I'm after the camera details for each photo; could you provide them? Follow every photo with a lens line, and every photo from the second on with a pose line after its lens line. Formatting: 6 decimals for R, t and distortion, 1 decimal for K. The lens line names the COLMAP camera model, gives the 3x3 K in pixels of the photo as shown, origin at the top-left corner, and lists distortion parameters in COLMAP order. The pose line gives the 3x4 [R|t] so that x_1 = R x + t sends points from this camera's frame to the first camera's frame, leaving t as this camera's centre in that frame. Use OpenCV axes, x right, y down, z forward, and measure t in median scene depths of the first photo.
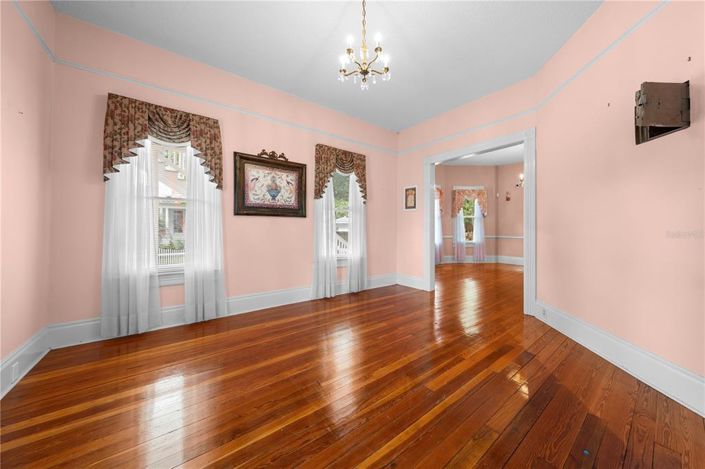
lens RADIAL K [[240.5, 0, 352.9], [0, 240.5, 231.2], [0, 0, 1]] dist [-0.011519, -0.000070]
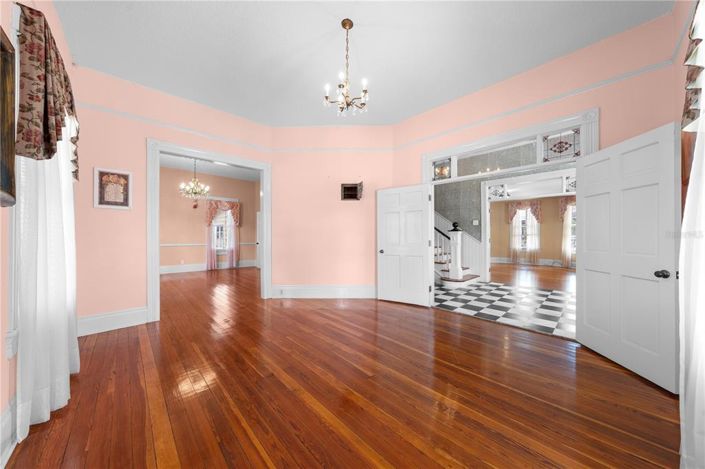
lens RADIAL K [[240.5, 0, 352.9], [0, 240.5, 231.2], [0, 0, 1]] dist [-0.011519, -0.000070]
pose [[-0.115375, -0.001547, 0.993321, -0.475424], [0.003298, 0.999993, 0.001940, -0.024057], [-0.993317, 0.003500, -0.115369, 0.451828]]
